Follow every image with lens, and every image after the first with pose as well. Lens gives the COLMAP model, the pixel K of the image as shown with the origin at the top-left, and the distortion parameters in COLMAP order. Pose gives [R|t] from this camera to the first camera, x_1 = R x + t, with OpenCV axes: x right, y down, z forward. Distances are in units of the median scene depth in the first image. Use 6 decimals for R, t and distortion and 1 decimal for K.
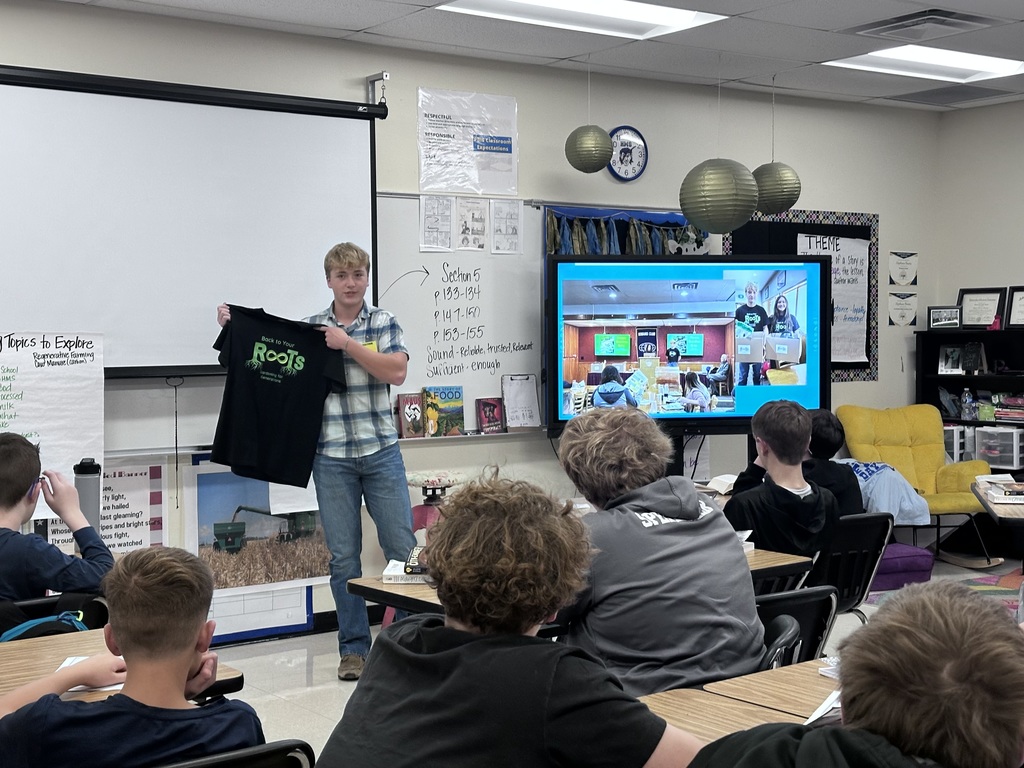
lens RADIAL K [[1480.7, 0, 510.3], [0, 1480.7, 382.1], [0, 0, 1]] dist [0.111351, 0.041940]
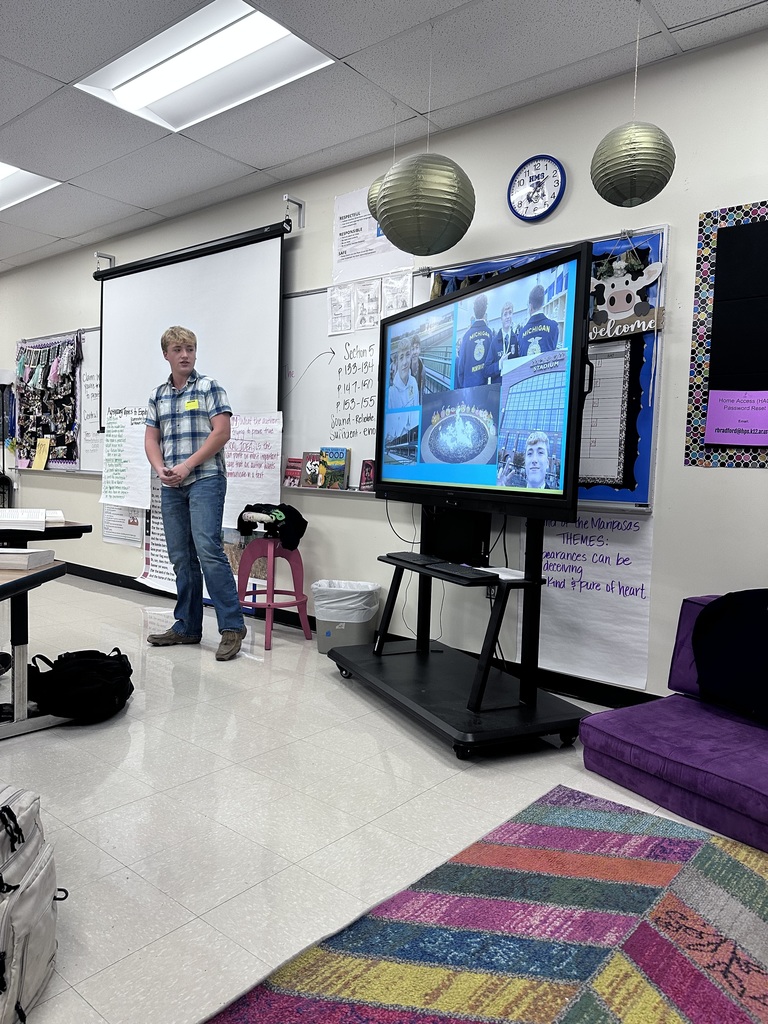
lens RADIAL K [[717.8, 0, 372.6], [0, 717.8, 507.4], [0, 0, 1]] dist [0.120074, -0.164705]
pose [[0.237835, 0.068301, -0.968901, 0.519483], [-0.075646, 0.995797, 0.051629, 0.018383], [0.968355, 0.061014, 0.242002, 0.879064]]
